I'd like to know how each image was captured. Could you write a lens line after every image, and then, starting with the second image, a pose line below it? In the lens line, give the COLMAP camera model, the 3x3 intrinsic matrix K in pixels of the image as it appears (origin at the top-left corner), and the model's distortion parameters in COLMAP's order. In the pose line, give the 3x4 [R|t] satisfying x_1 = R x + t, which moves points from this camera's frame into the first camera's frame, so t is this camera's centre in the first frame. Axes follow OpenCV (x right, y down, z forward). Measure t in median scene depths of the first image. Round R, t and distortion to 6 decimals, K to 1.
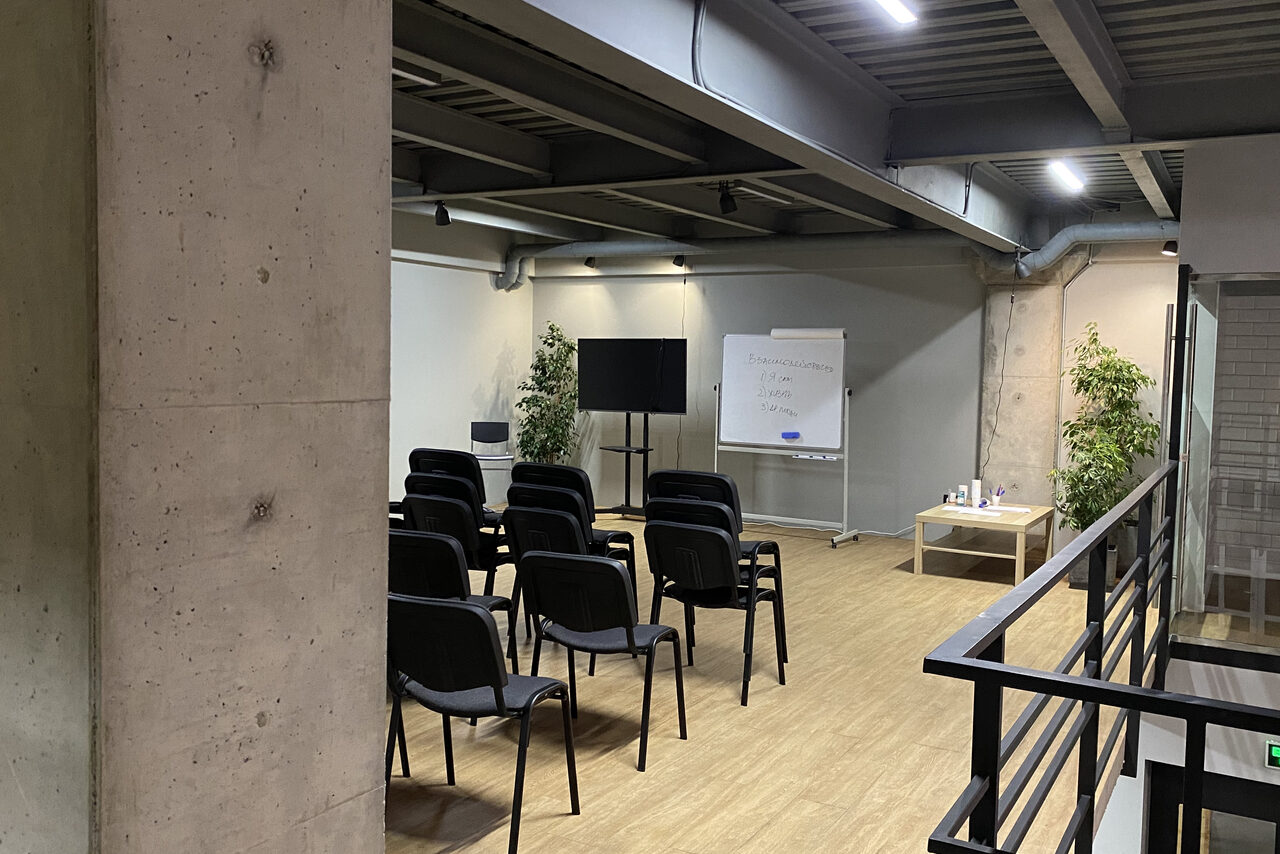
lens RADIAL K [[1059.1, 0, 640.0], [0, 1059.1, 427.0], [0, 0, 1]] dist [0.117806, -0.213242]
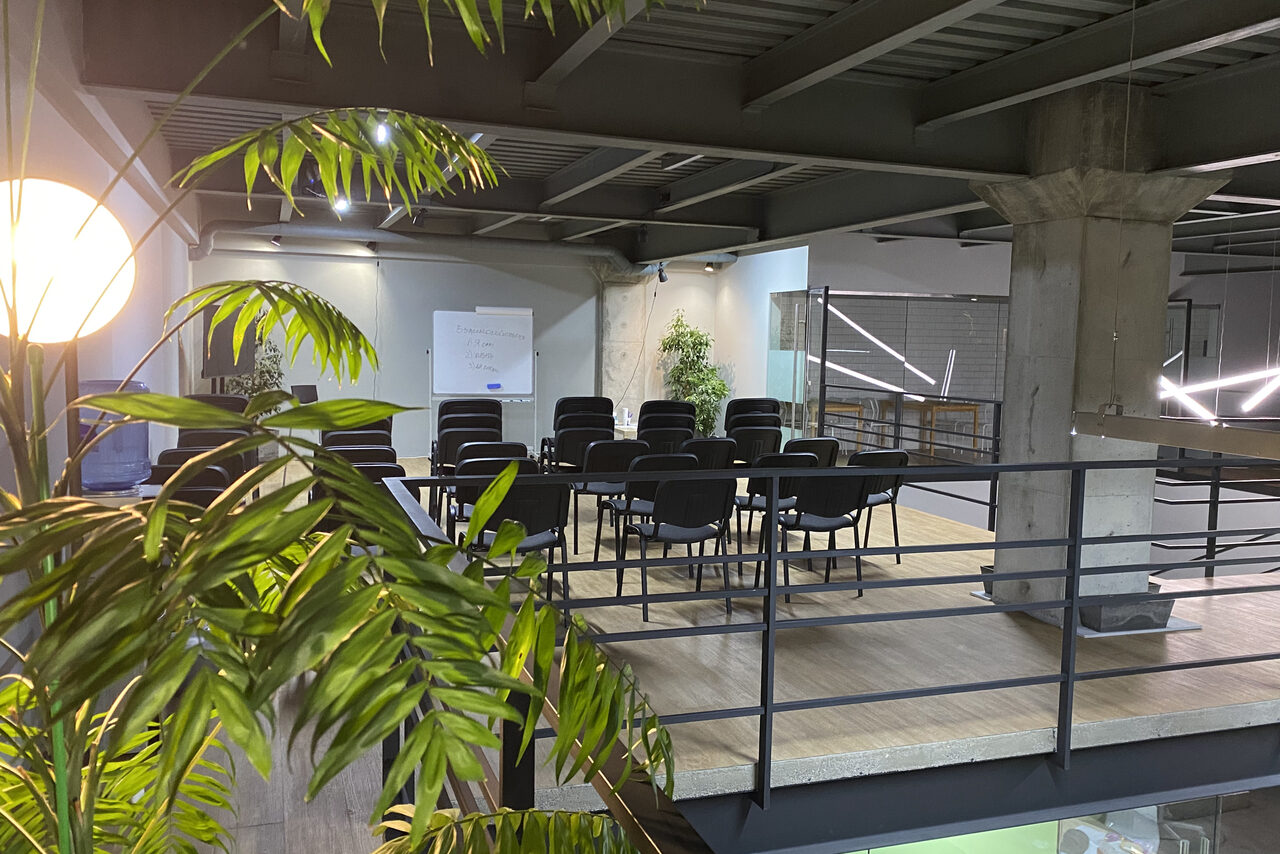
lens RADIAL K [[1036.0, 0, 640.0], [0, 1036.0, 427.0], [0, 0, 1]] dist [0.118665, -0.001074]
pose [[0.641514, -0.071990, 0.763726, -0.729623], [0.043319, 0.997398, 0.057629, -0.008080], [-0.765887, -0.003886, 0.642963, 0.003517]]
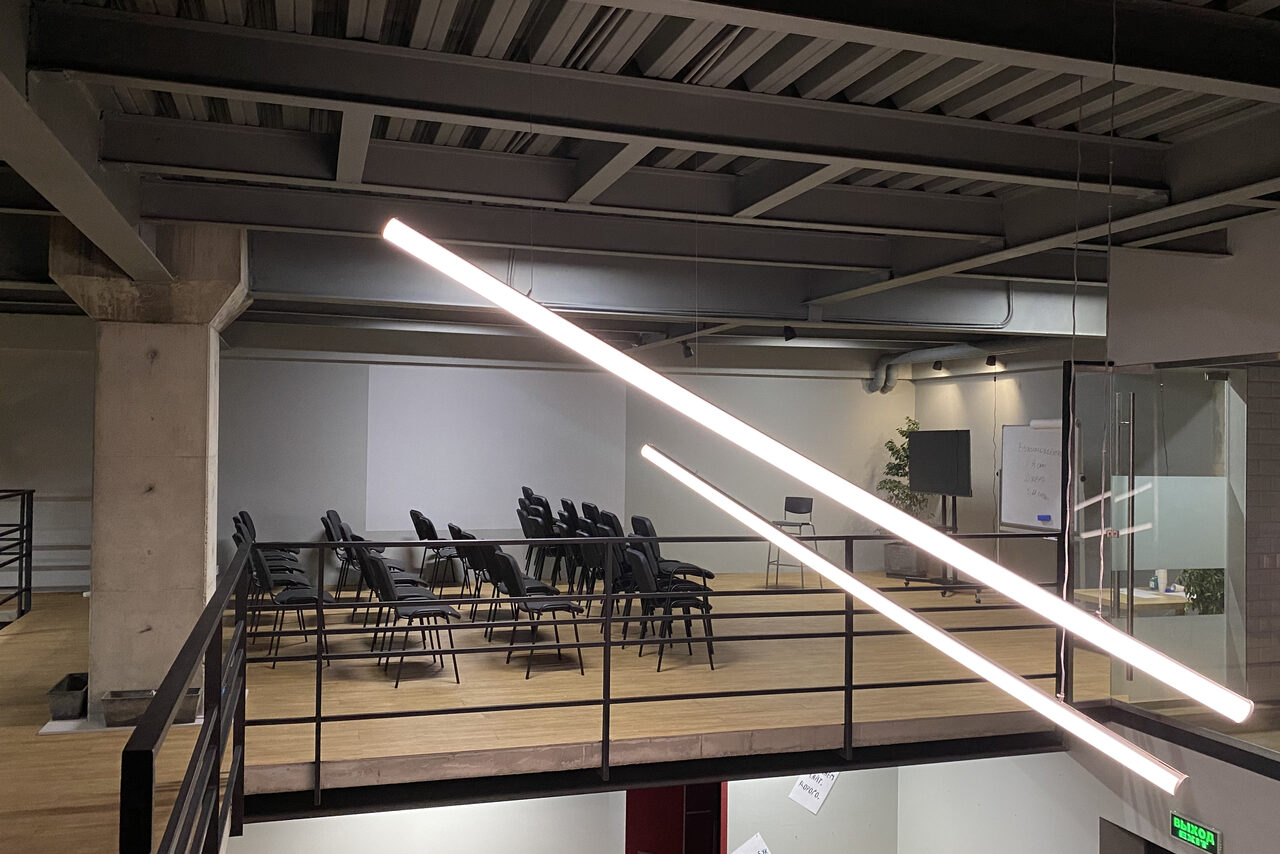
lens RADIAL K [[1059.1, 0, 640.0], [0, 1059.1, 427.0], [0, 0, 1]] dist [0.117806, -0.213242]
pose [[0.744029, -0.019219, -0.667871, 0.546314], [-0.040915, 0.996400, -0.074253, 0.013161], [0.666893, 0.082572, 0.740564, -0.086196]]
